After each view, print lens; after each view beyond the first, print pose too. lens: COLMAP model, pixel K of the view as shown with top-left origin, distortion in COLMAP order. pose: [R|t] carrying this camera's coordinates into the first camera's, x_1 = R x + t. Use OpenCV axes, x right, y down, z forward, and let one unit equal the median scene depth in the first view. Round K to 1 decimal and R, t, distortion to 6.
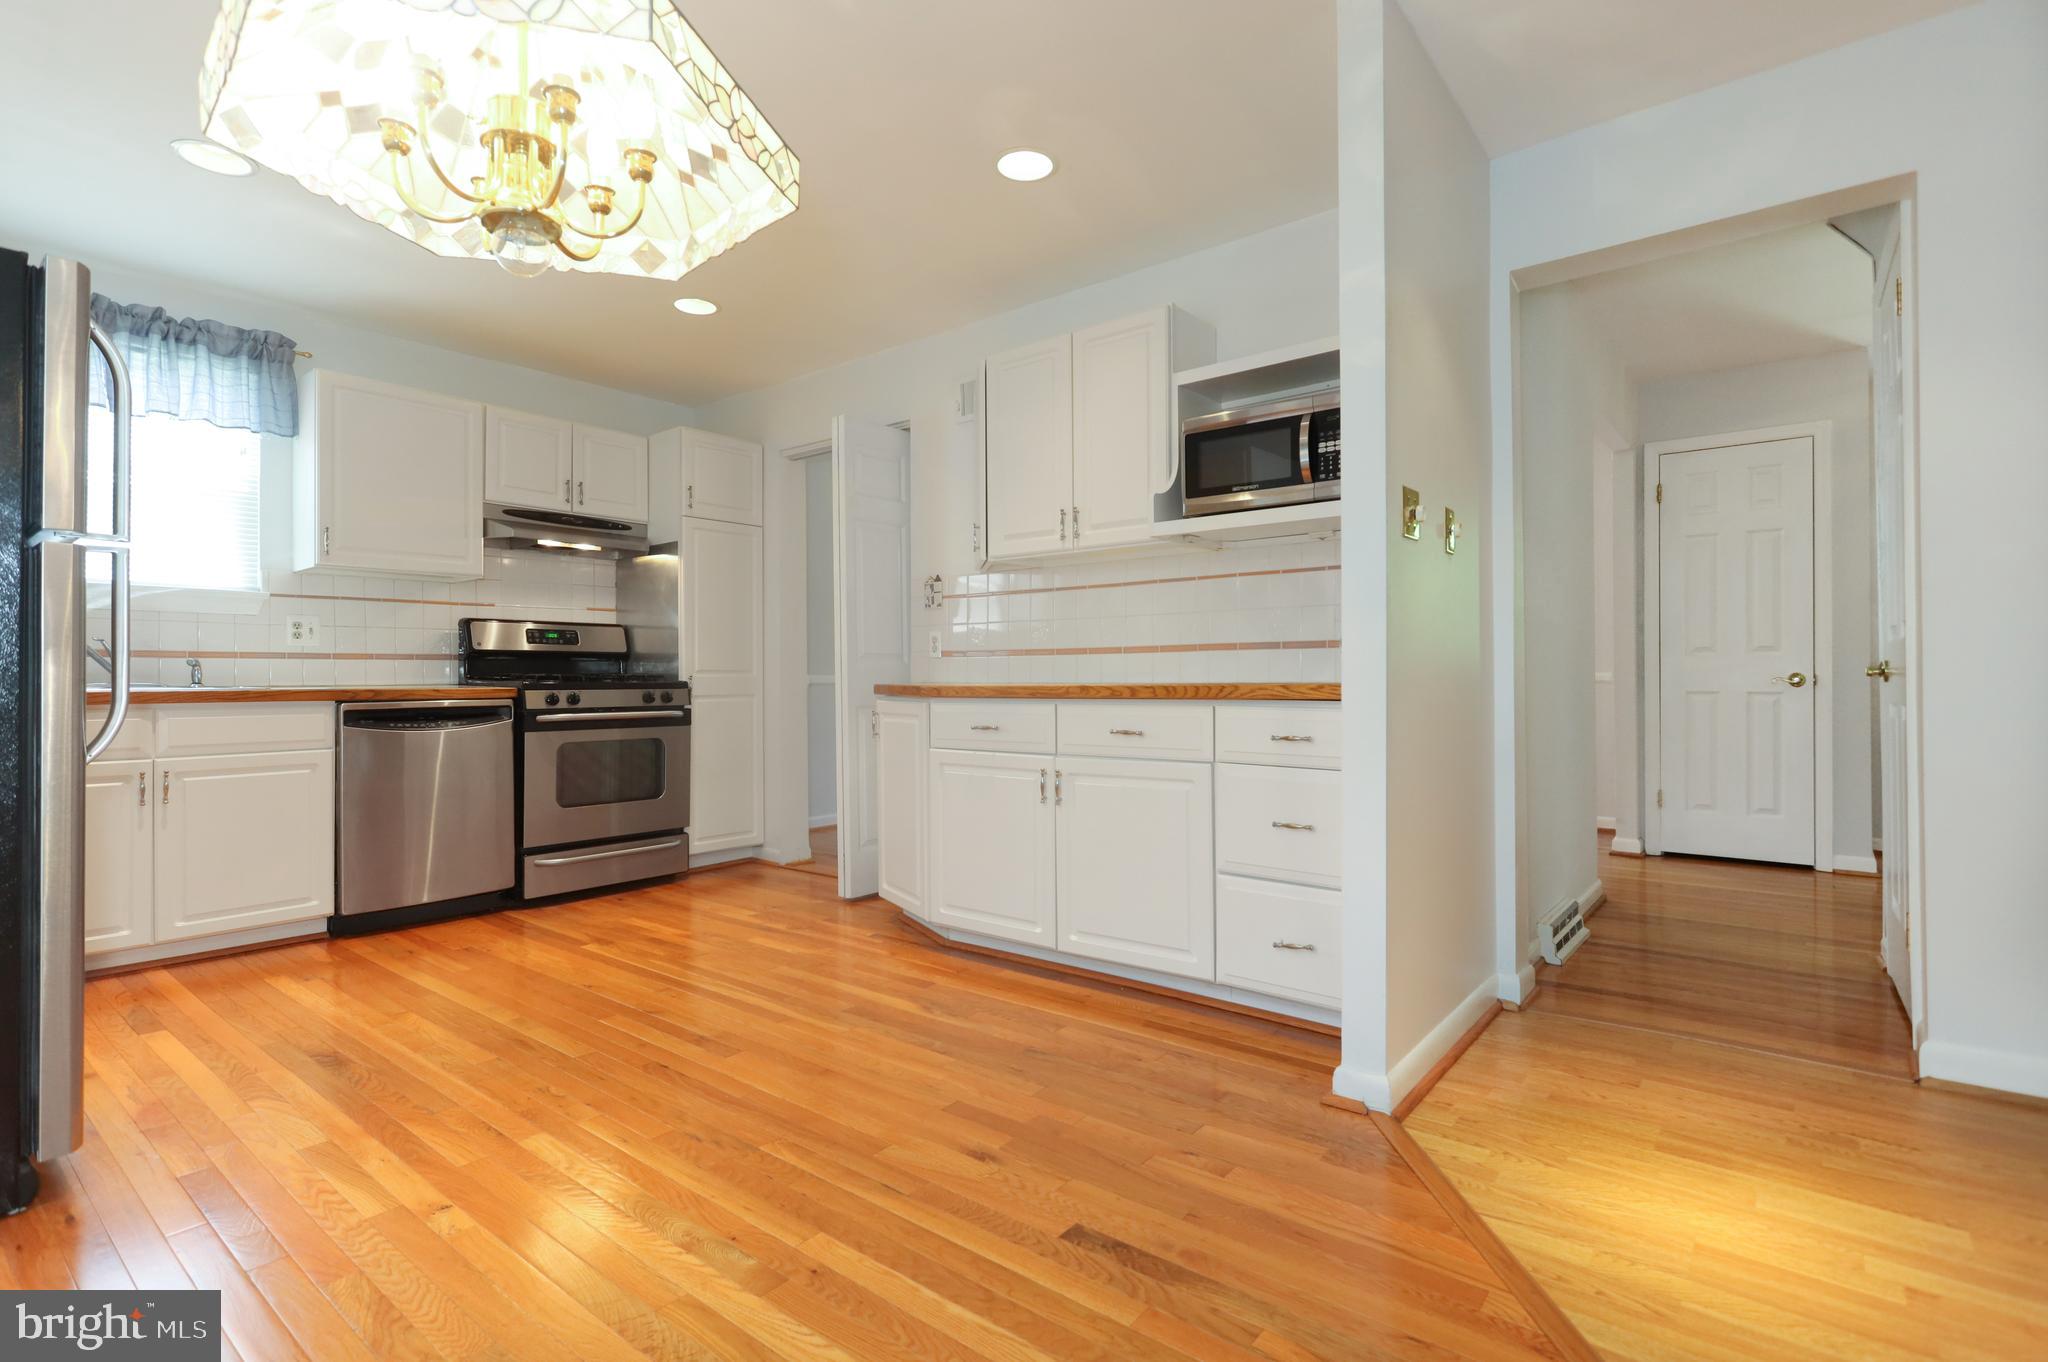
lens RADIAL K [[951.0, 0, 1031.8], [0, 951.0, 668.6], [0, 0, 1]] dist [-0.009604, 0.002802]
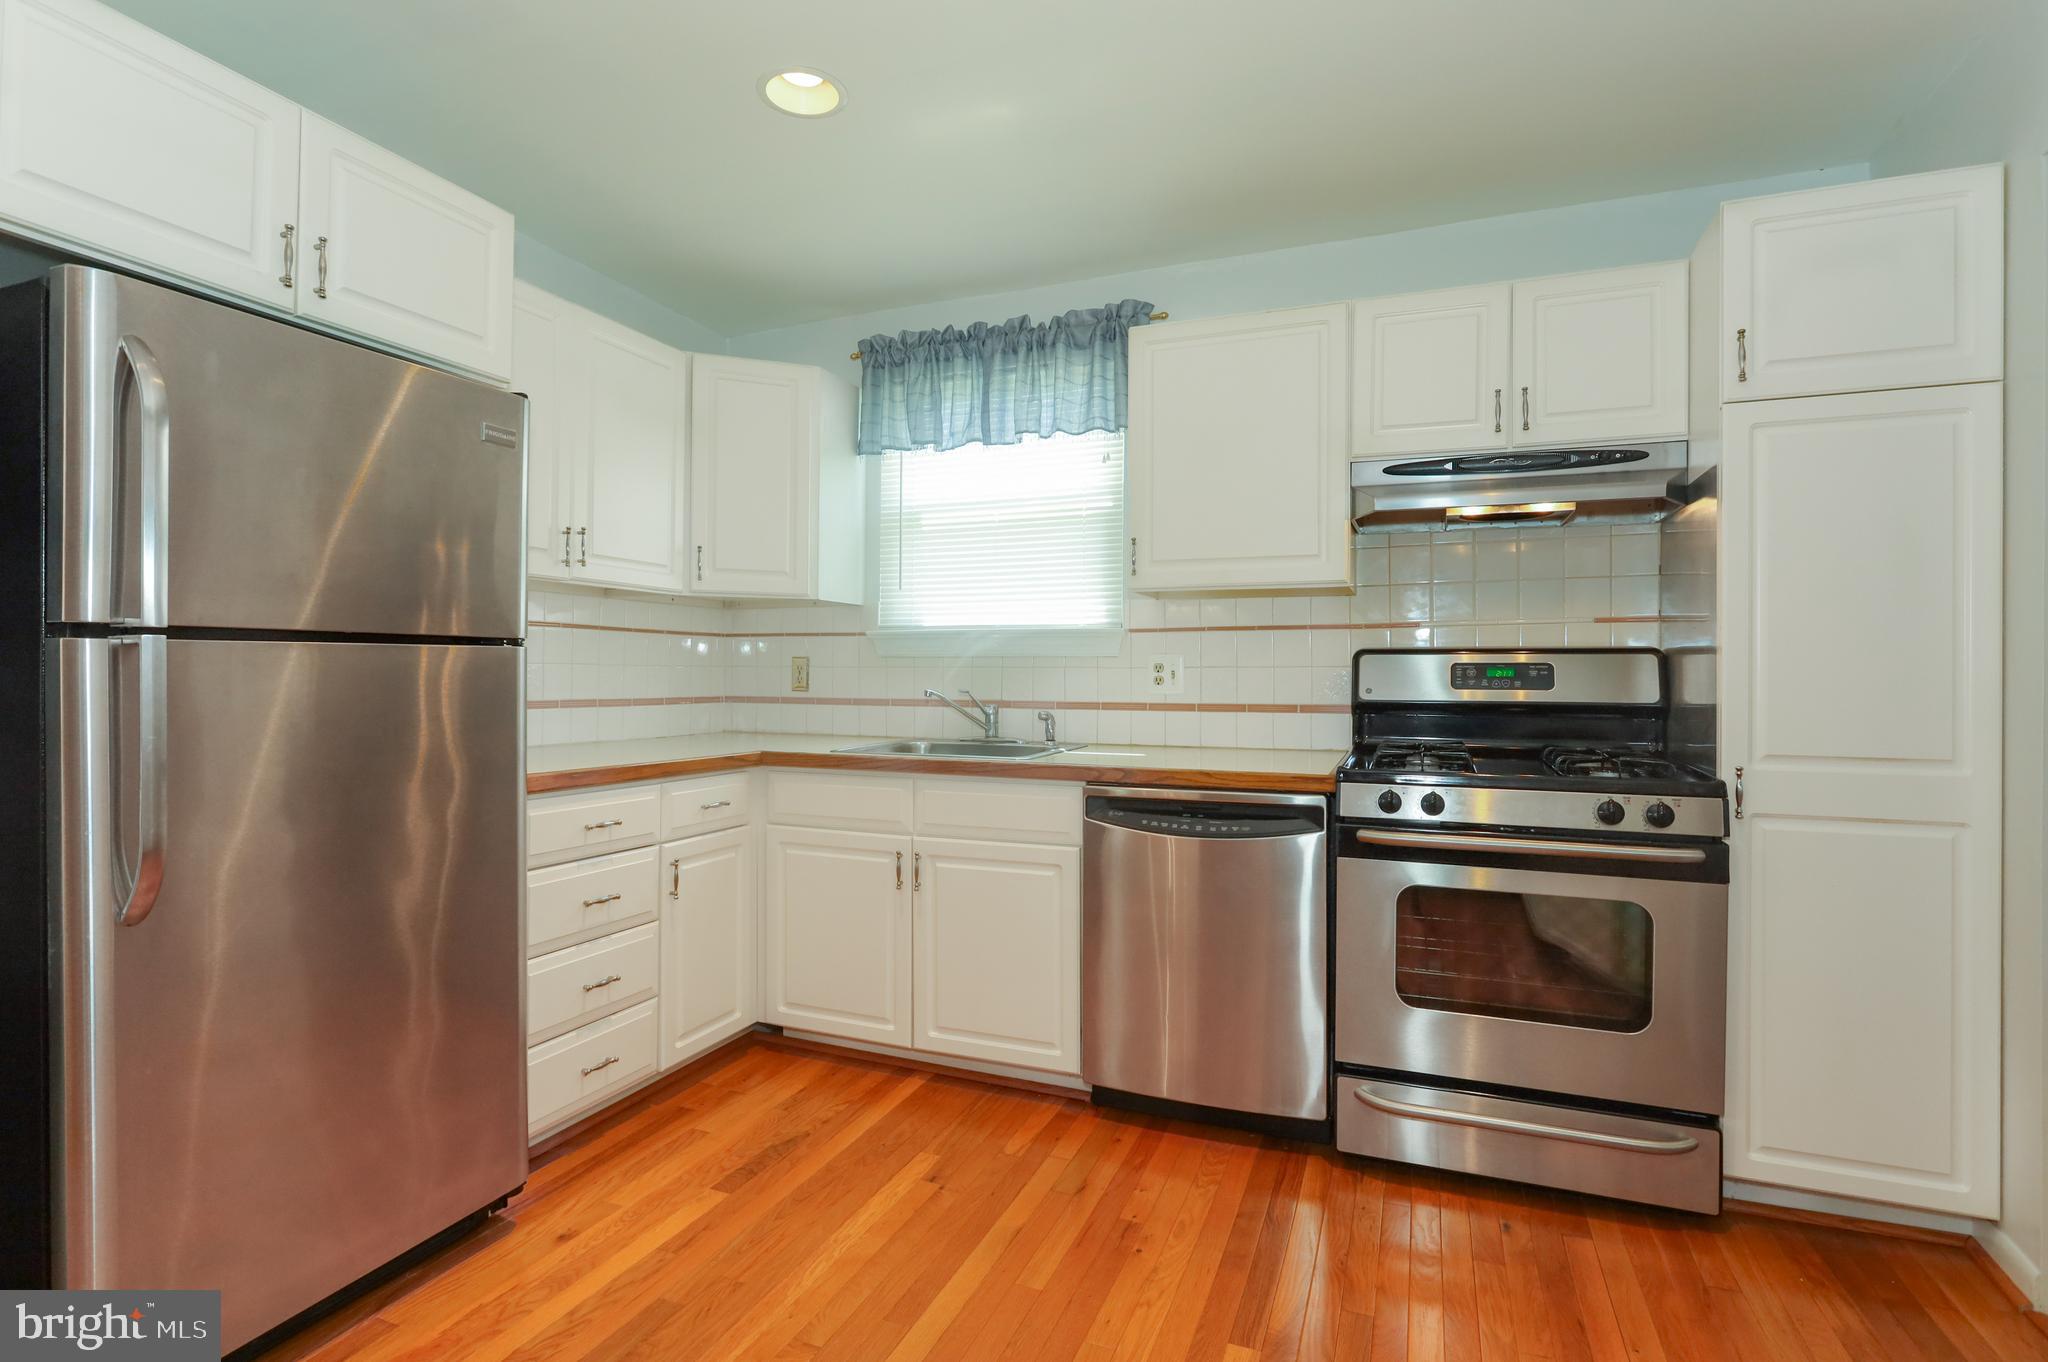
lens RADIAL K [[1013.9, 0, 983.9], [0, 1013.9, 676.7], [0, 0, 1]] dist [-0.006259, 0.001574]
pose [[0.271401, 0.008468, -0.962429, -0.012434], [0.003509, 0.999946, 0.009787, -0.050466], [0.962460, -0.006033, 0.271356, 0.681083]]
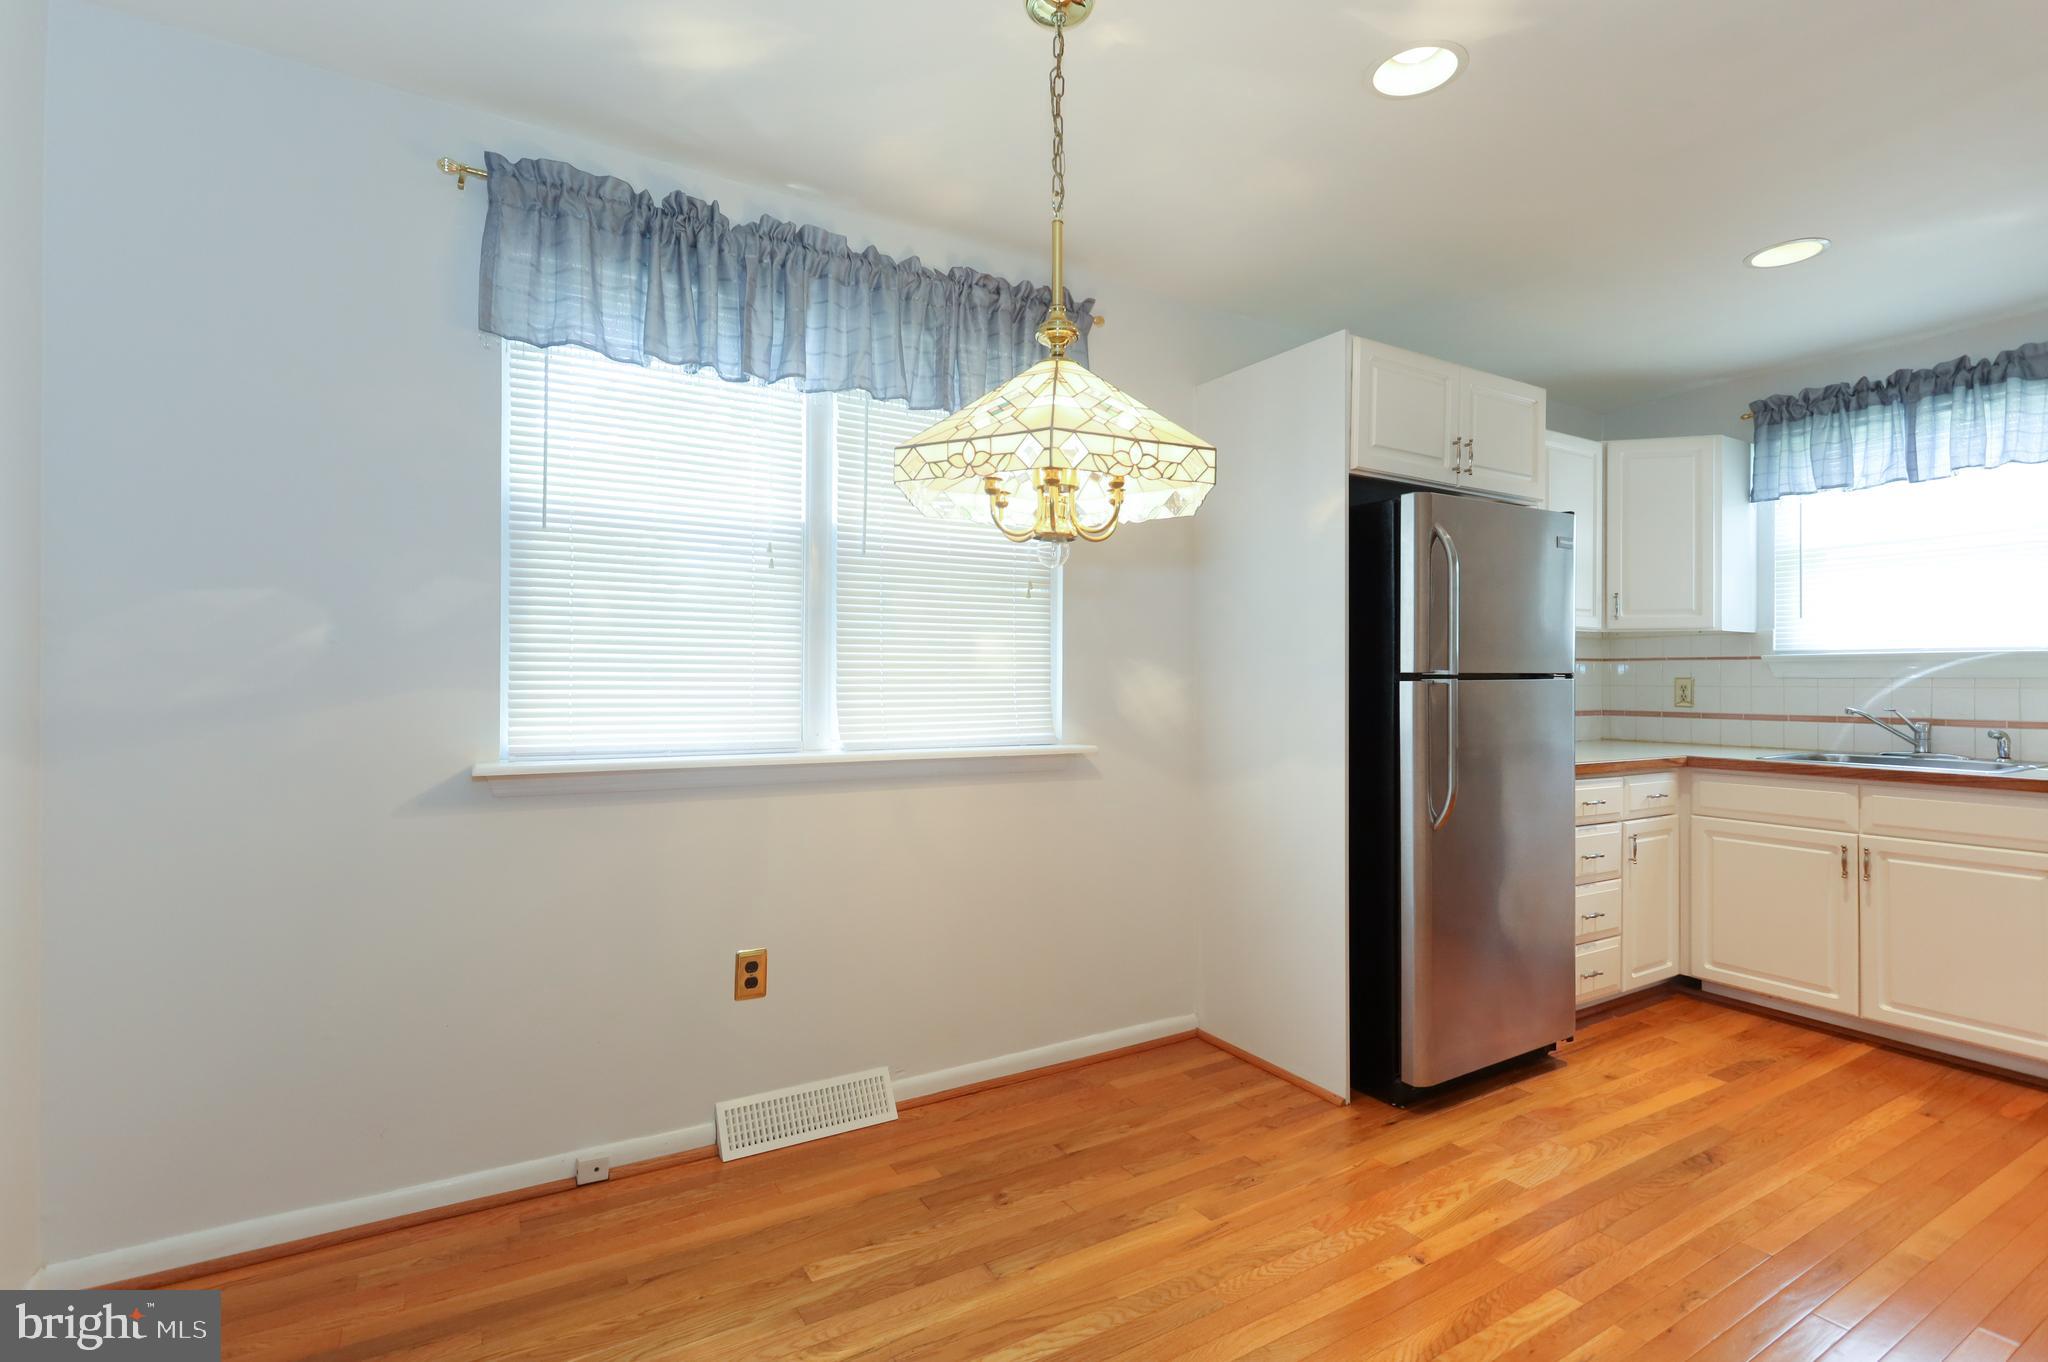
lens RADIAL K [[951.0, 0, 1004.0], [0, 951.0, 676.4], [0, 0, 1]] dist [-0.009604, 0.002802]
pose [[-0.357384, -0.001375, -0.933957, 0.290265], [0.009725, 0.999939, -0.005193, -0.064998], [0.933907, -0.010938, -0.357349, 0.426175]]
